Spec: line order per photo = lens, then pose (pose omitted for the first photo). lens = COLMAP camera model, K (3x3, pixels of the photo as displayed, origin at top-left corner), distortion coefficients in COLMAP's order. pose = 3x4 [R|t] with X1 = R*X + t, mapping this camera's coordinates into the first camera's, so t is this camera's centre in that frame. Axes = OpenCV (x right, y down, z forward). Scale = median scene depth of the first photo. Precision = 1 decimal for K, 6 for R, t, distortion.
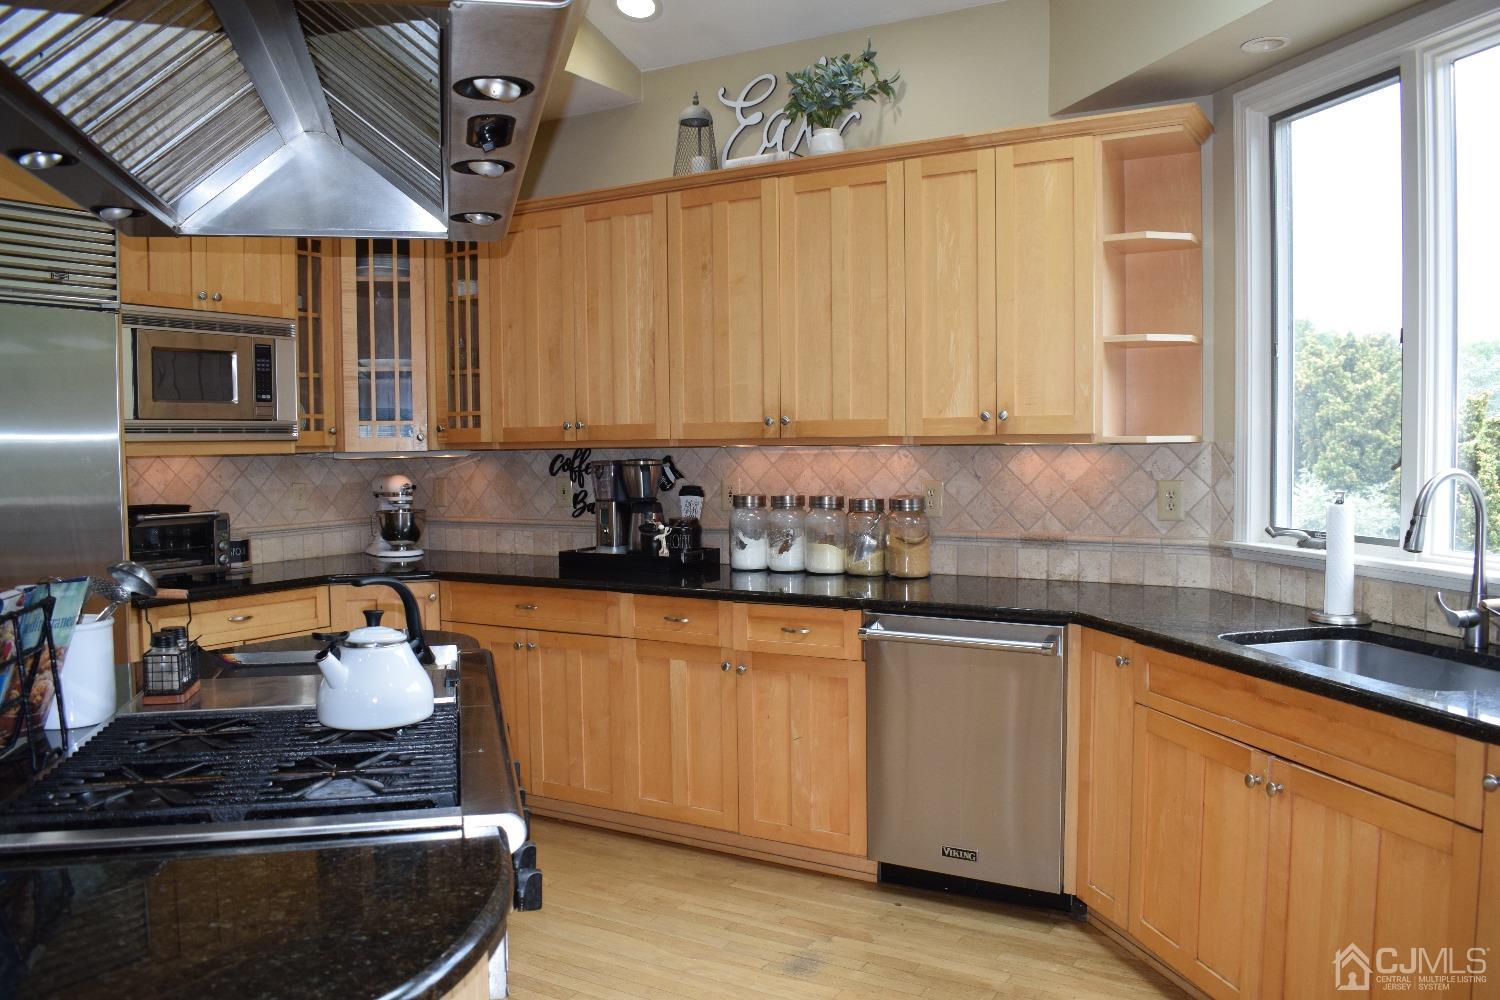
lens RADIAL K [[1148.1, 0, 740.0], [0, 1148.1, 499.4], [0, 0, 1]] dist [-0.088660, 0.016955]
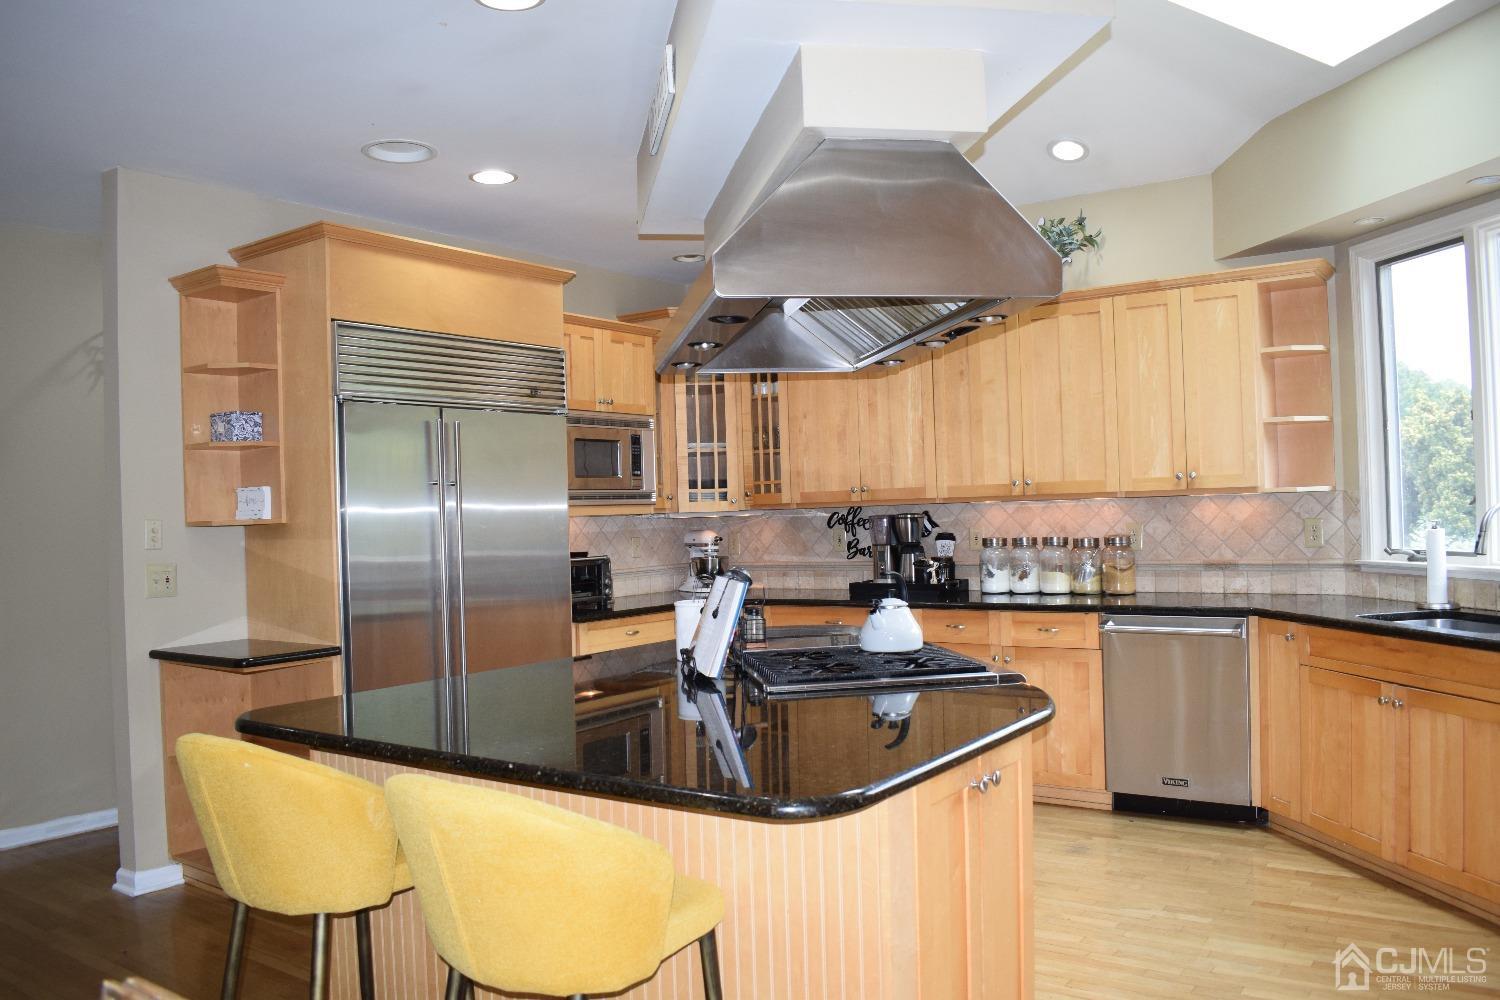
lens RADIAL K [[1148.1, 0, 751.2], [0, 1148.1, 499.9], [0, 0, 1]] dist [-0.088660, 0.016955]
pose [[0.996719, -0.020619, -0.078263, -0.194295], [0.016109, 0.998196, -0.057837, 0.028133], [0.079314, 0.056386, 0.995254, -0.418612]]
